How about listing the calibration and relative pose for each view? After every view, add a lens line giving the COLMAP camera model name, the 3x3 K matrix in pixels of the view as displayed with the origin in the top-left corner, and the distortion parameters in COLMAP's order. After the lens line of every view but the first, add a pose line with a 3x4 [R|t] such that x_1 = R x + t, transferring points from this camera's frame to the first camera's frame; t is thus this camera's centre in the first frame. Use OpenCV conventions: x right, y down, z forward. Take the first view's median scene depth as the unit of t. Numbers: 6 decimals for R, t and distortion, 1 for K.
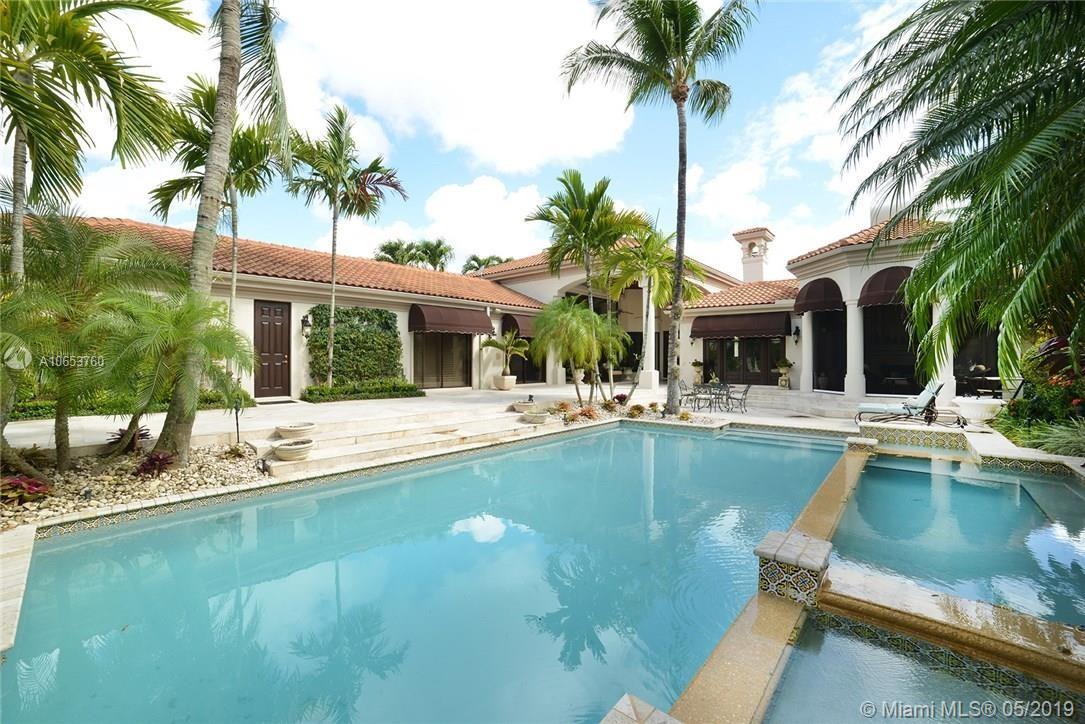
lens RADIAL K [[448.7, 0, 539.5], [0, 448.7, 358.3], [0, 0, 1]] dist [-0.092113, 0.043500]
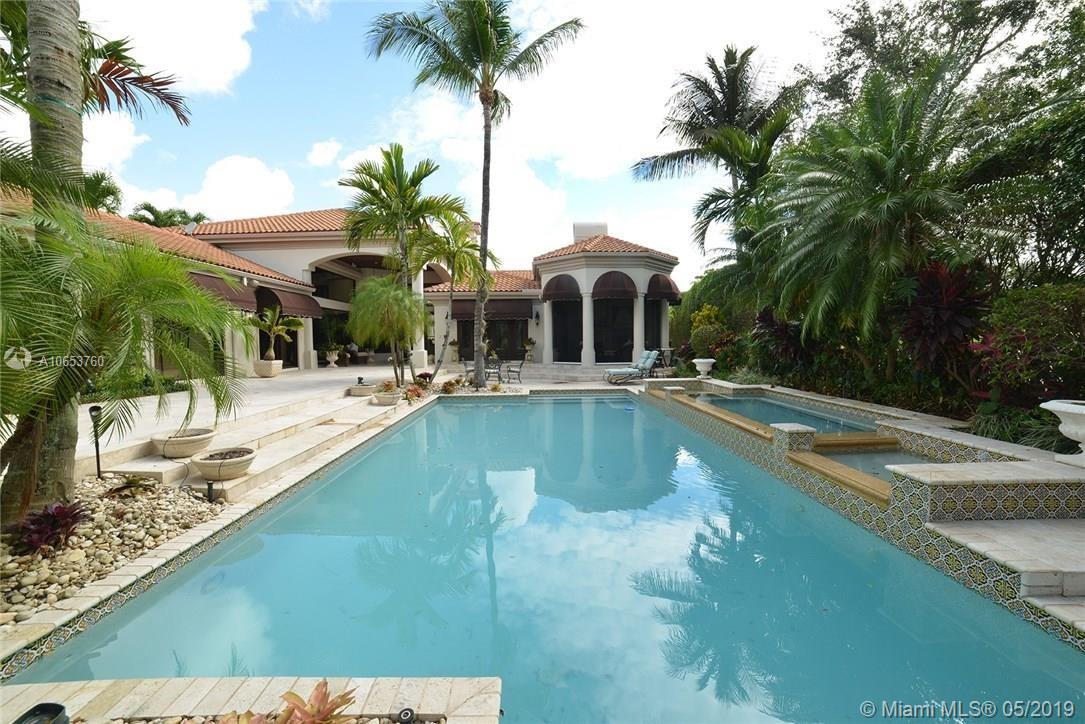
lens RADIAL K [[448.7, 0, 539.5], [0, 448.7, 358.3], [0, 0, 1]] dist [-0.092113, 0.043500]
pose [[0.749636, -0.035130, 0.660917, -0.287256], [0.008235, 0.999008, 0.043759, 0.004034], [-0.661799, -0.027361, 0.749182, 0.054595]]
